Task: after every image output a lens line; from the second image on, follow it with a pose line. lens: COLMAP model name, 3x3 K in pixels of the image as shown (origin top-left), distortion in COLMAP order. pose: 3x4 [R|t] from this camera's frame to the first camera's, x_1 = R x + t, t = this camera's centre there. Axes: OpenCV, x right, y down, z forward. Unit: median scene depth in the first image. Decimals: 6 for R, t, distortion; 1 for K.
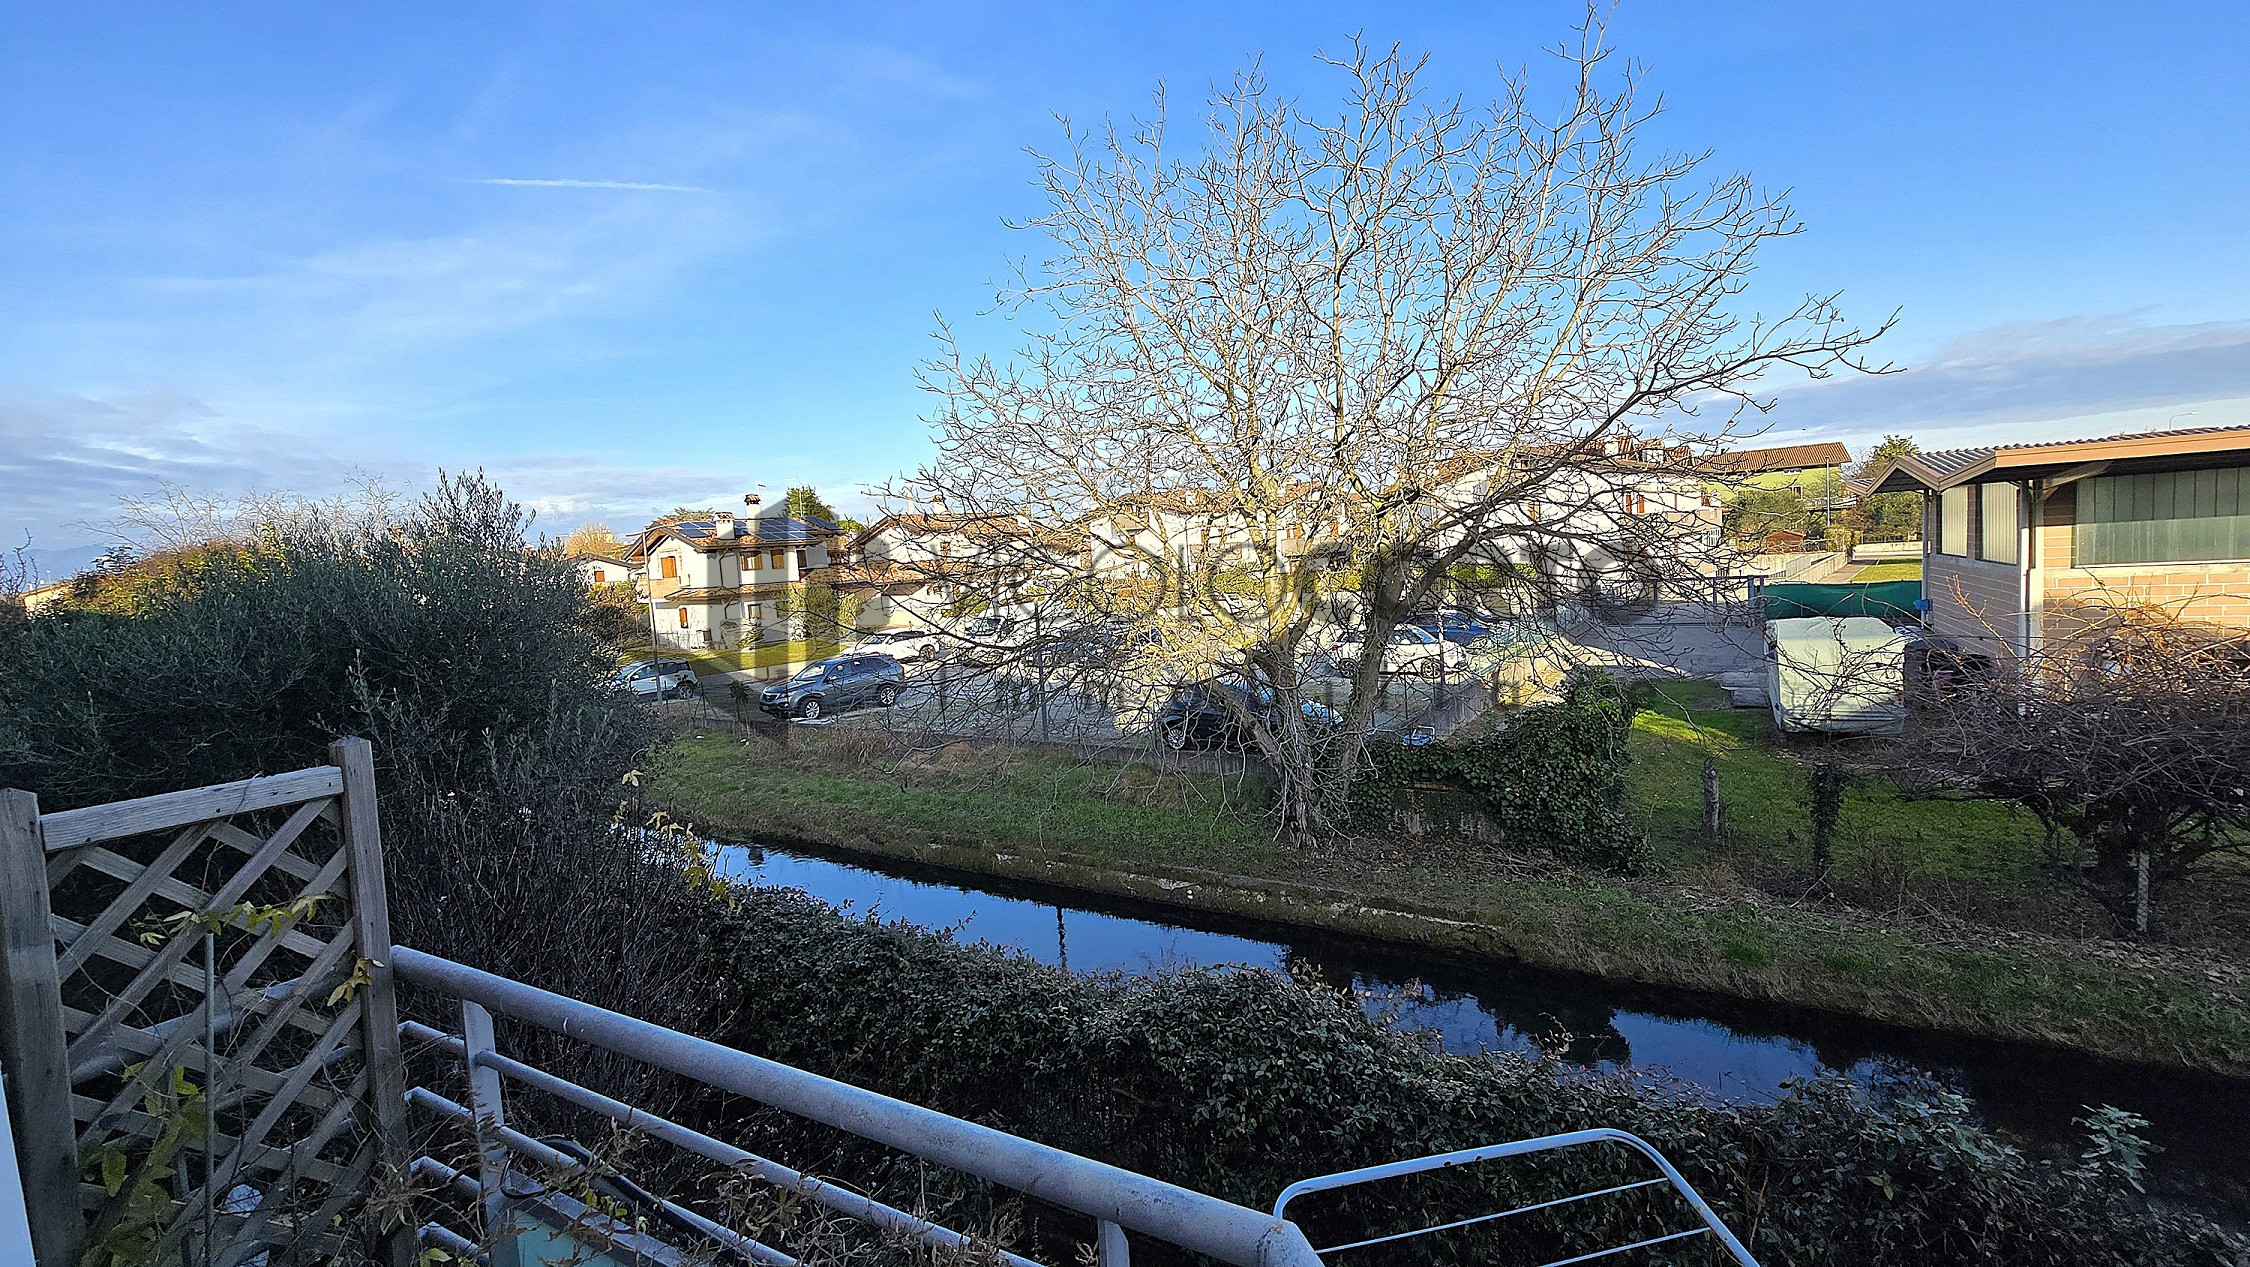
lens RADIAL K [[920.7, 0, 1124.0], [0, 920.7, 620.9], [0, 0, 1]] dist [-0.009706, 0.003566]
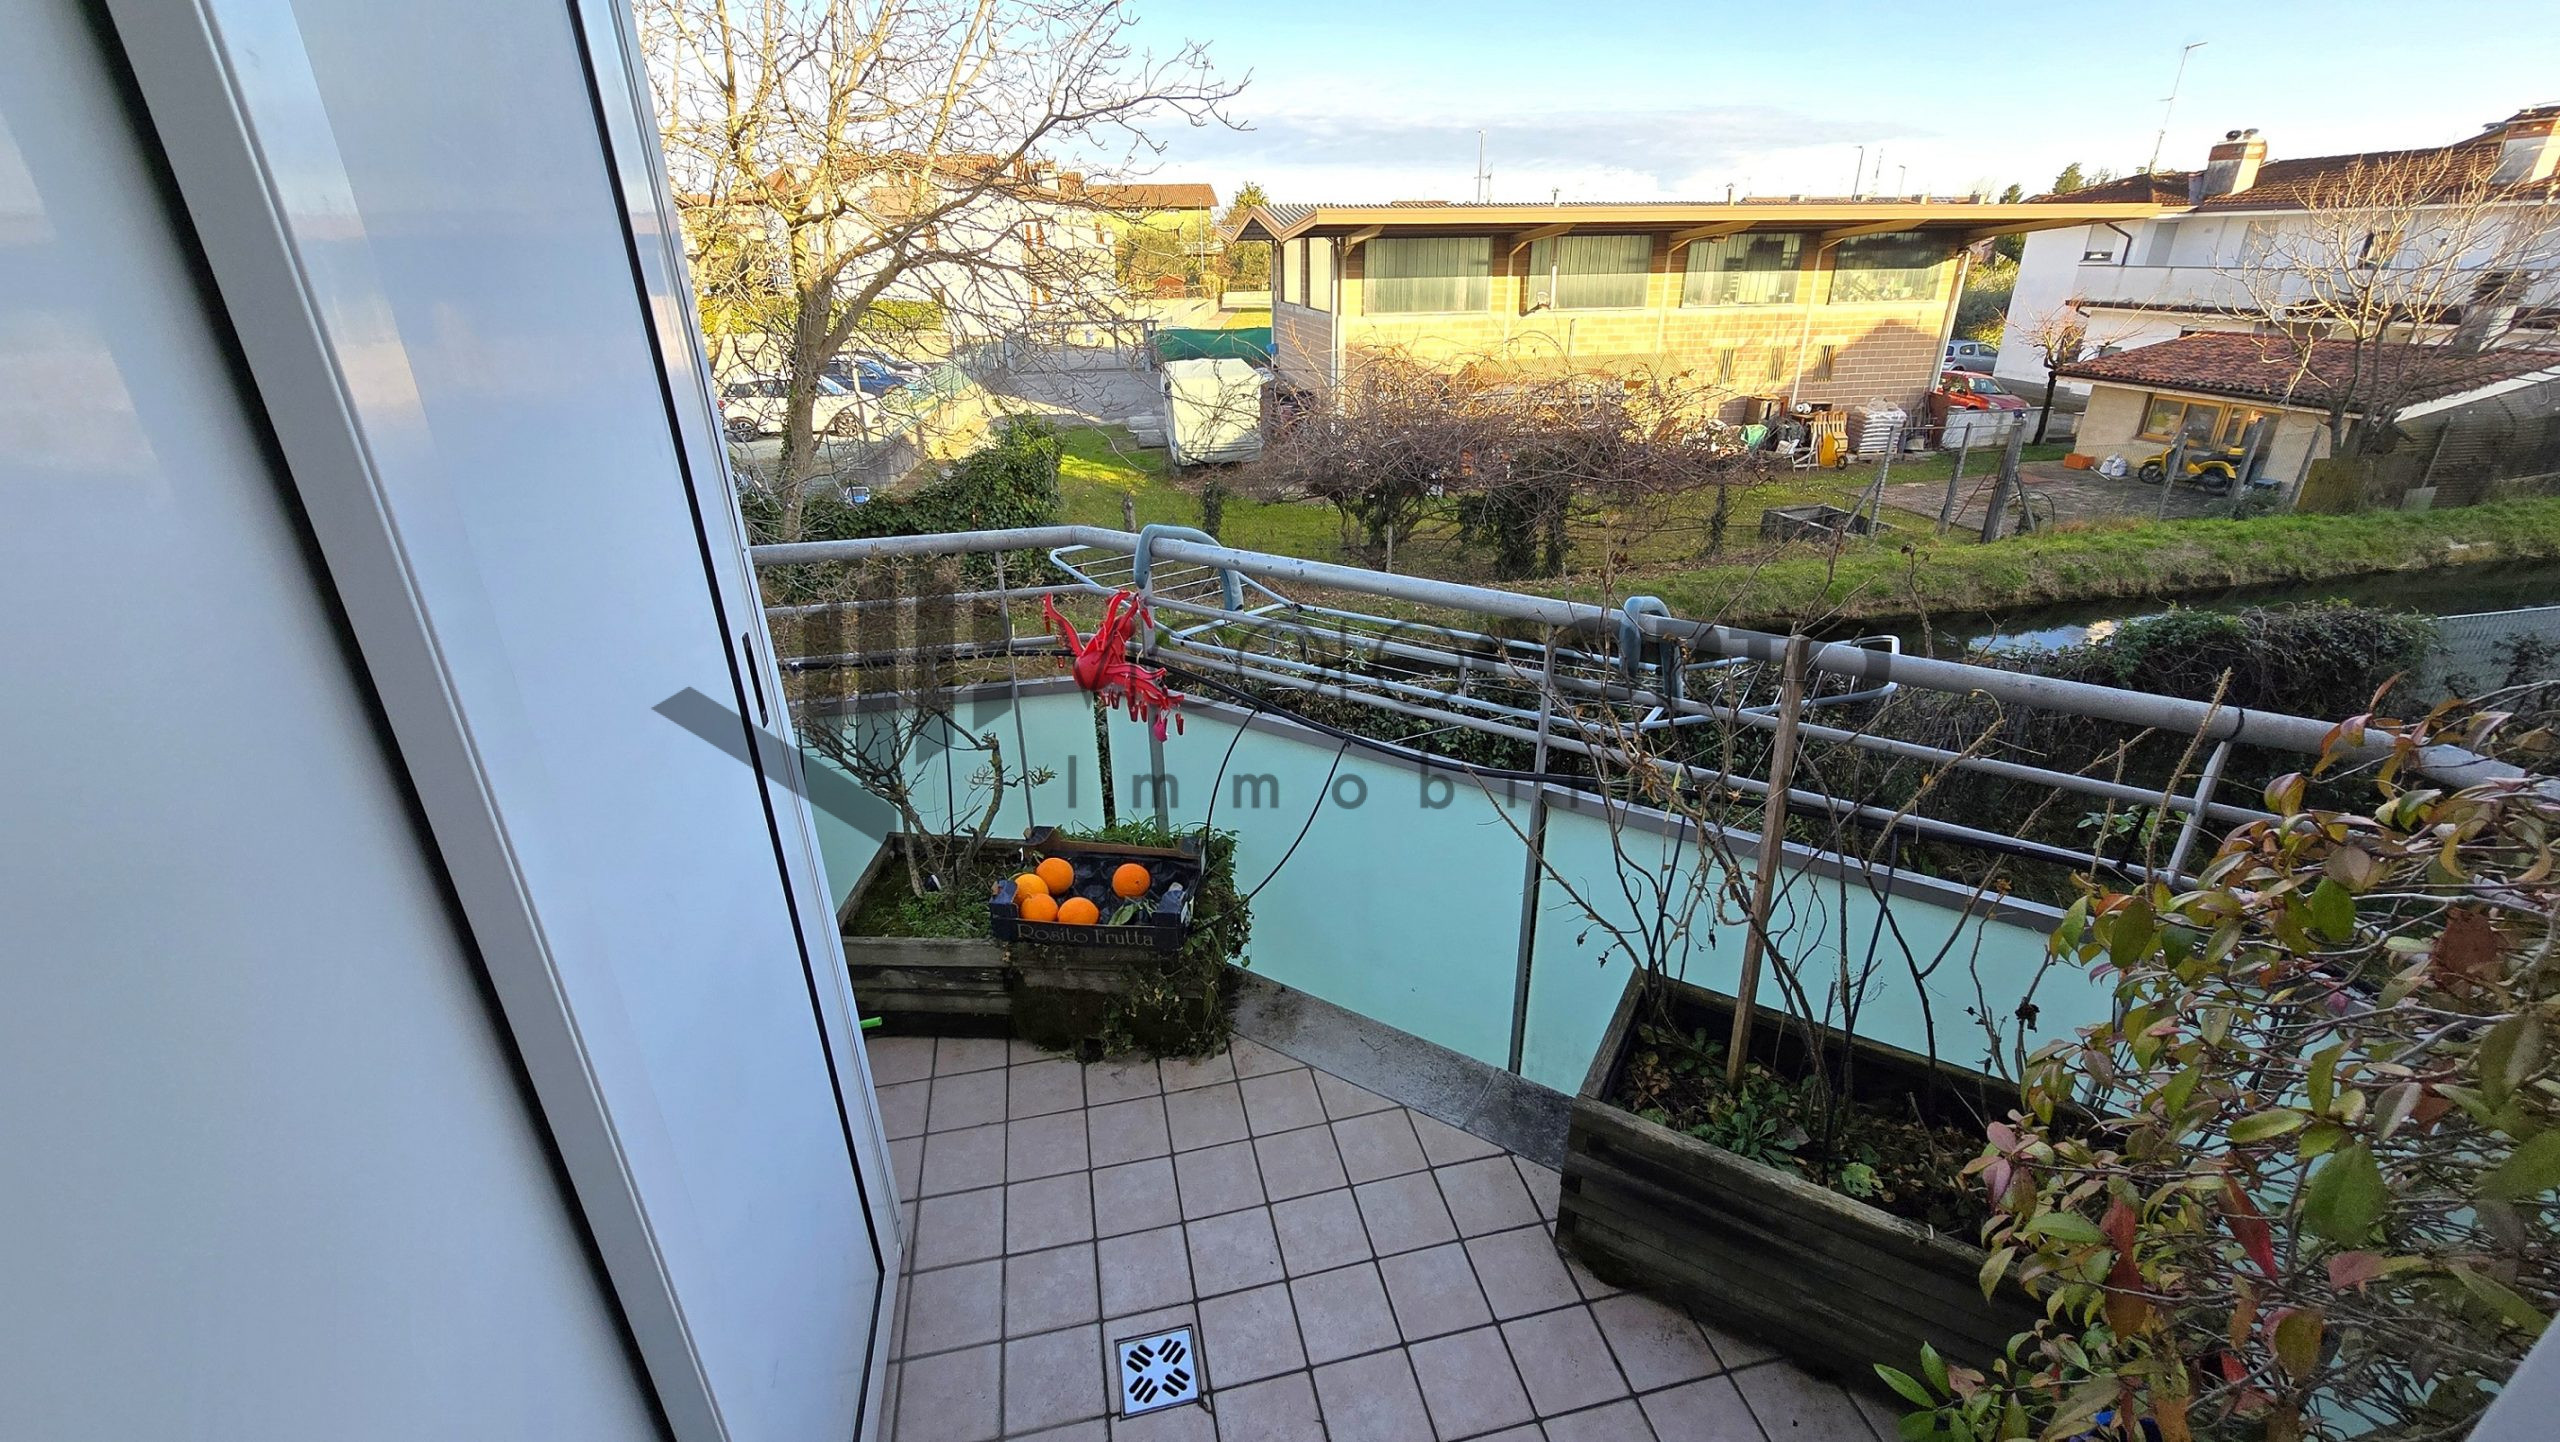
lens RADIAL K [[1047.6, 0, 1278.8], [0, 1047.6, 706.6], [0, 0, 1]] dist [-0.009706, 0.003566]
pose [[0.750315, -0.211489, 0.626338, -0.077479], [0.011851, 0.951597, 0.307119, 0.013304], [-0.660974, -0.223013, 0.716504, -0.092258]]
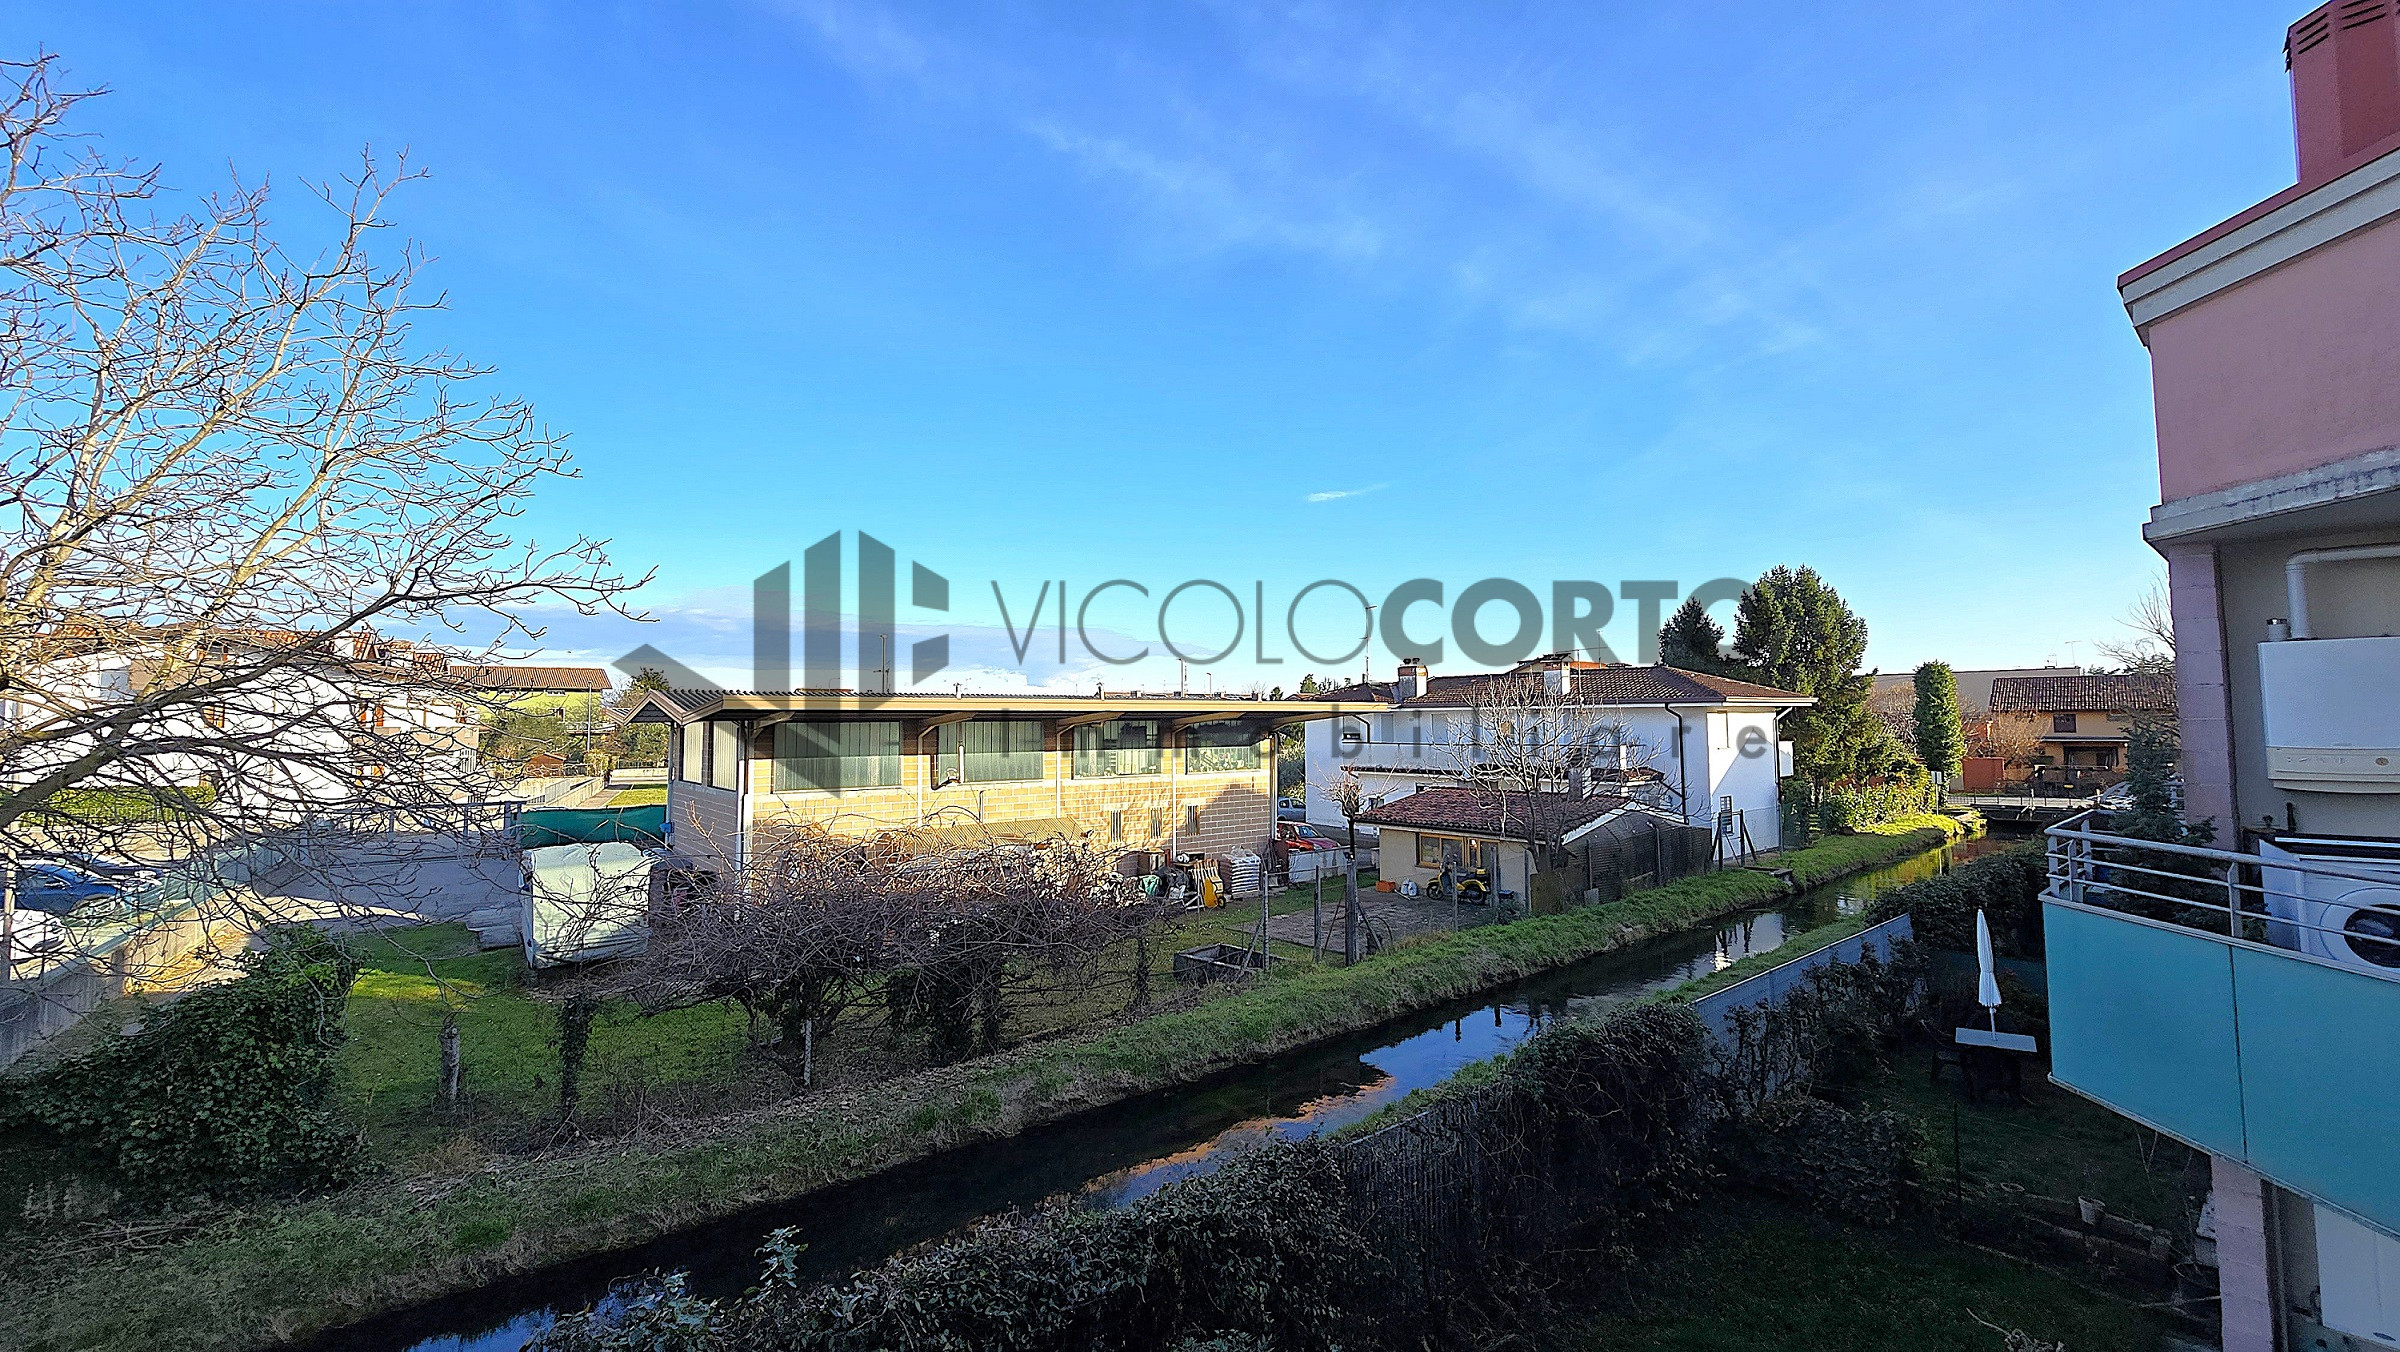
lens RADIAL K [[983.6, 0, 1200.5], [0, 983.6, 659.8], [0, 0, 1]] dist [-0.003015, 0.000156]
pose [[0.353832, 0.125184, 0.926894, -0.020049], [0.053424, 0.986680, -0.153652, -0.001991], [-0.933782, 0.103886, 0.342431, -0.024742]]
